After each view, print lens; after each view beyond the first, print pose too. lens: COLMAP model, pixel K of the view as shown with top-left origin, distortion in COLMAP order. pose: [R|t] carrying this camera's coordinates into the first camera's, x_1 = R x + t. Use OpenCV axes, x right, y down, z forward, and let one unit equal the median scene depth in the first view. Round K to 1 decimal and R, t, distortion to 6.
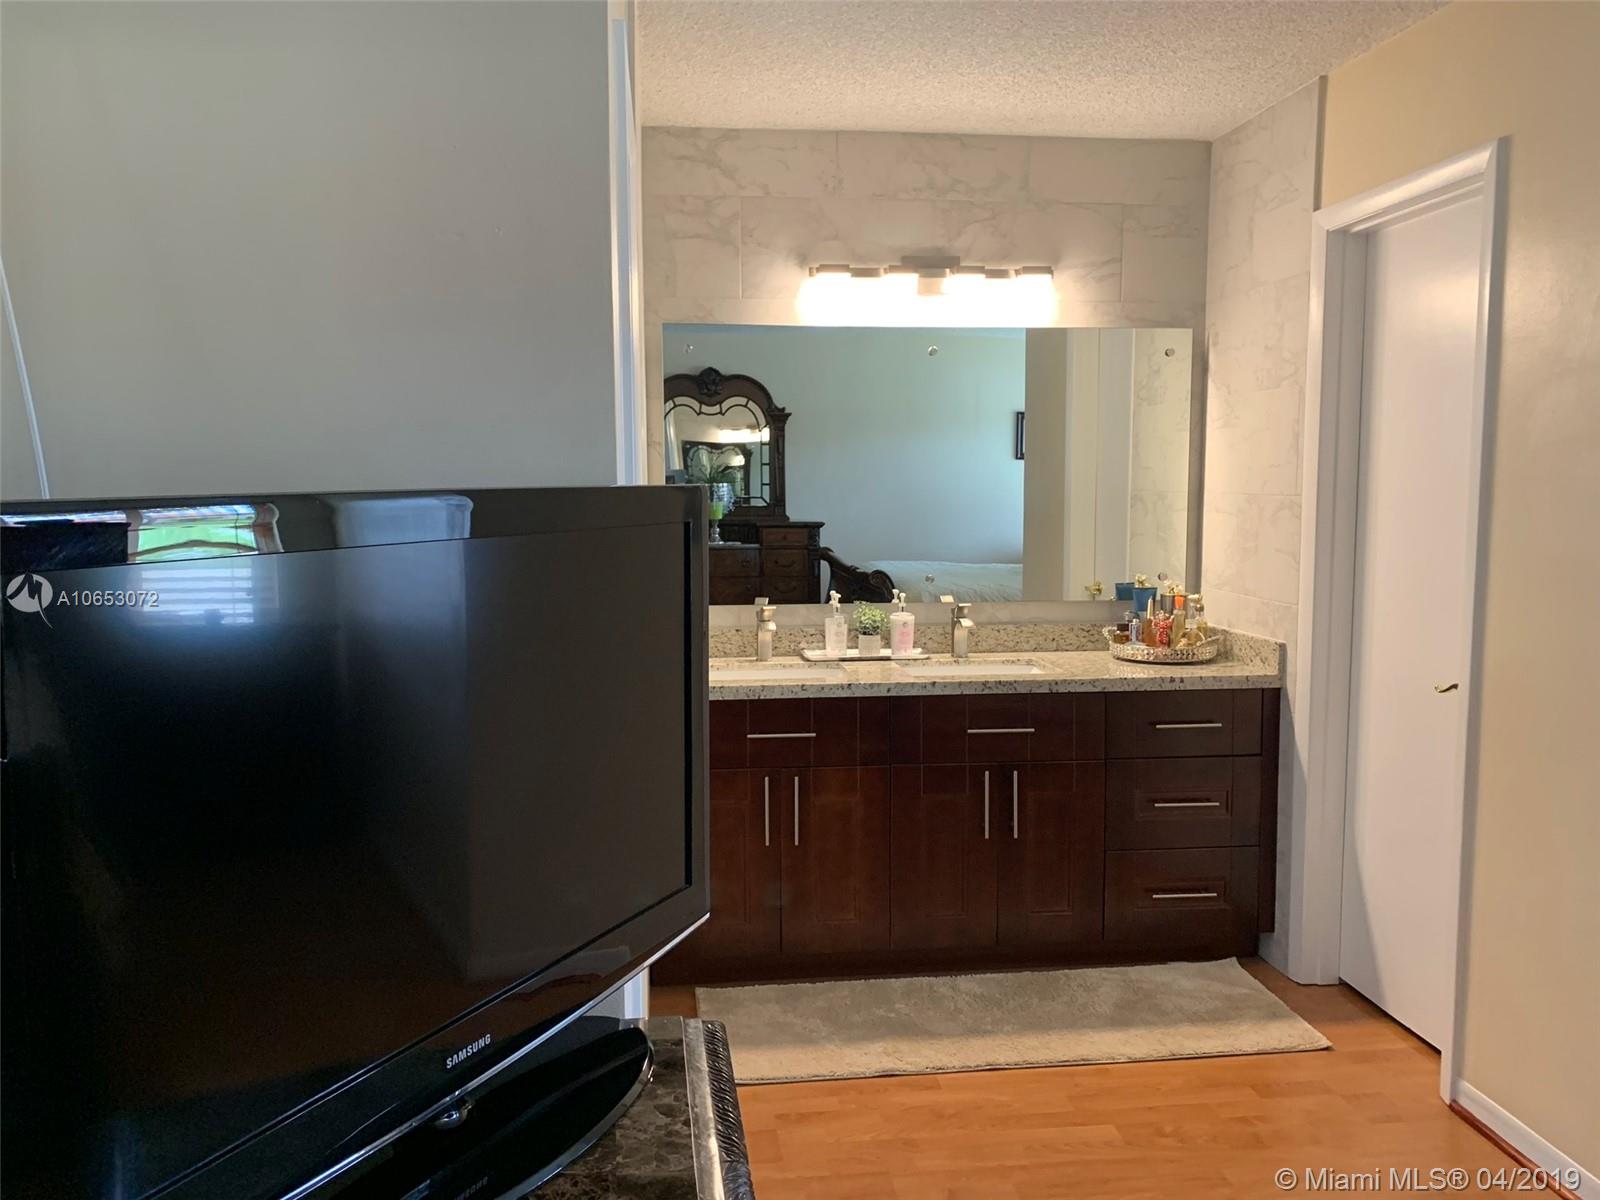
lens RADIAL K [[1217.1, 0, 790.8], [0, 1217.1, 592.7], [0, 0, 1]] dist [0.036170, -0.048595]
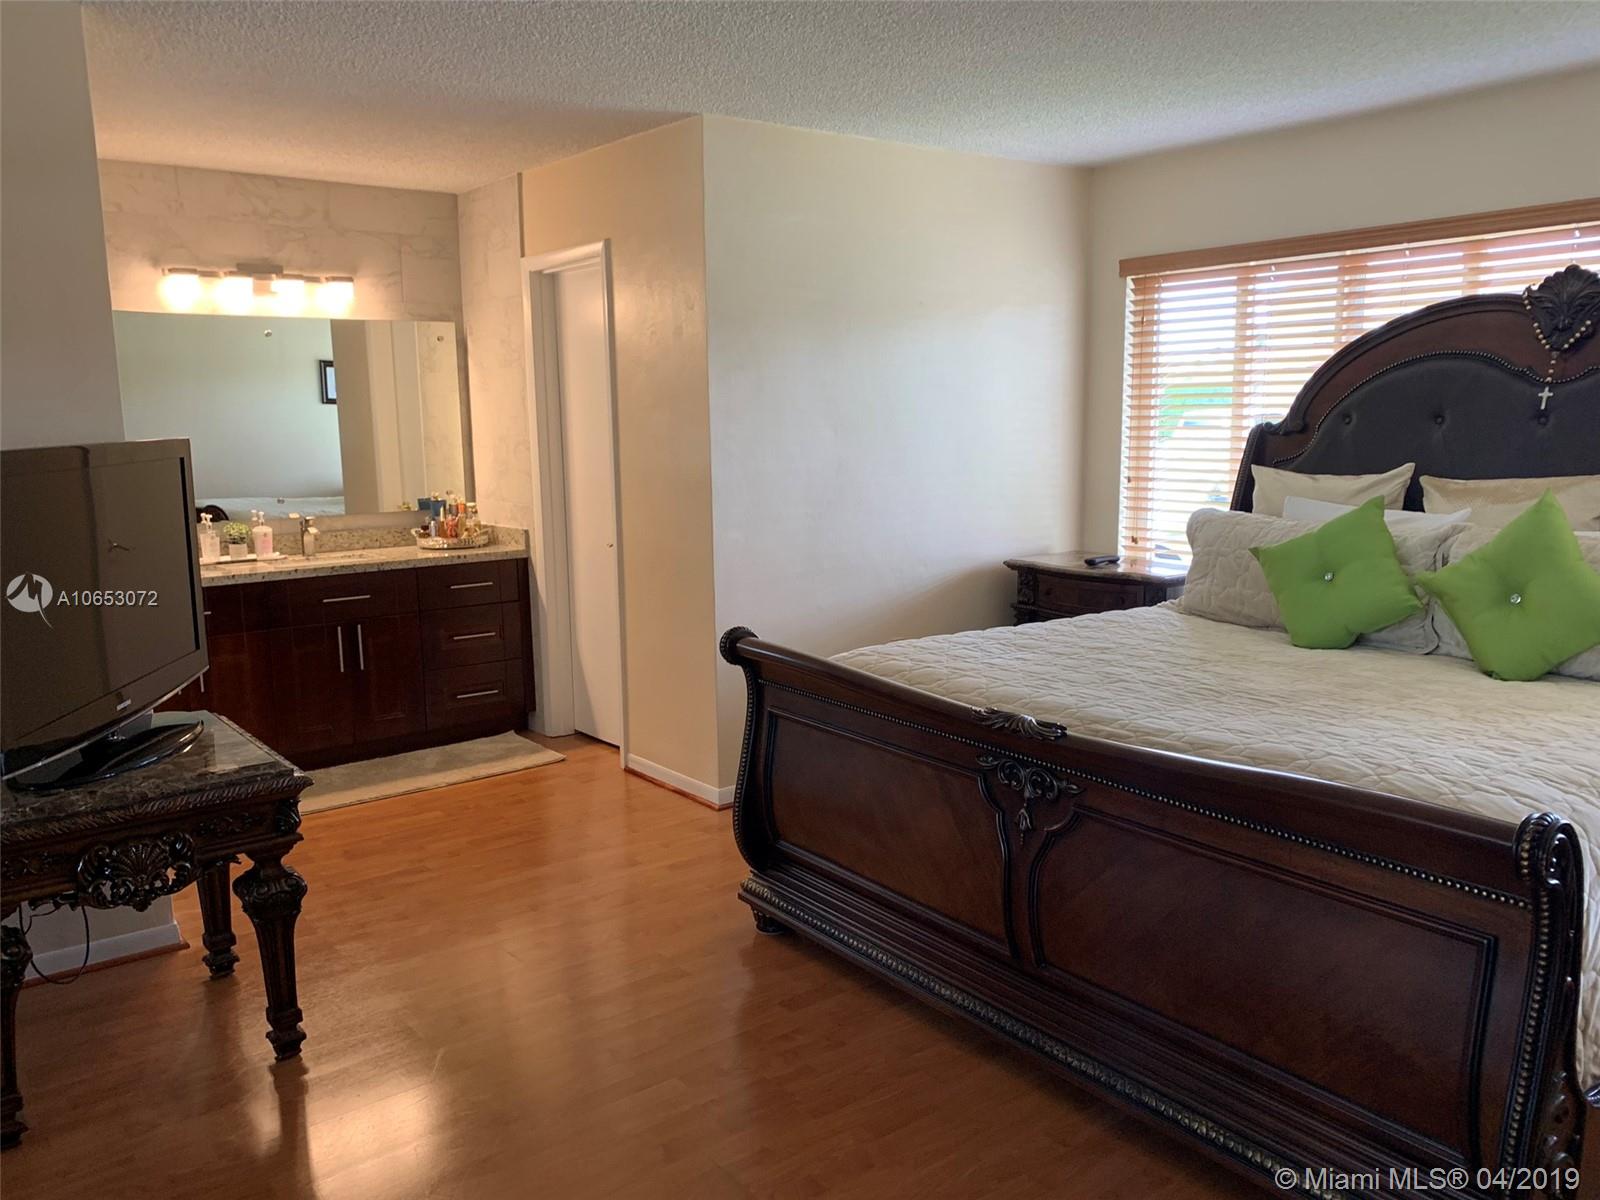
lens RADIAL K [[1217.1, 0, 790.8], [0, 1217.1, 592.7], [0, 0, 1]] dist [0.036170, -0.048595]
pose [[0.850876, -0.088260, 0.517899, -0.123009], [0.062138, 0.995775, 0.067610, 0.034680], [-0.521678, -0.025347, 0.852766, -0.492835]]
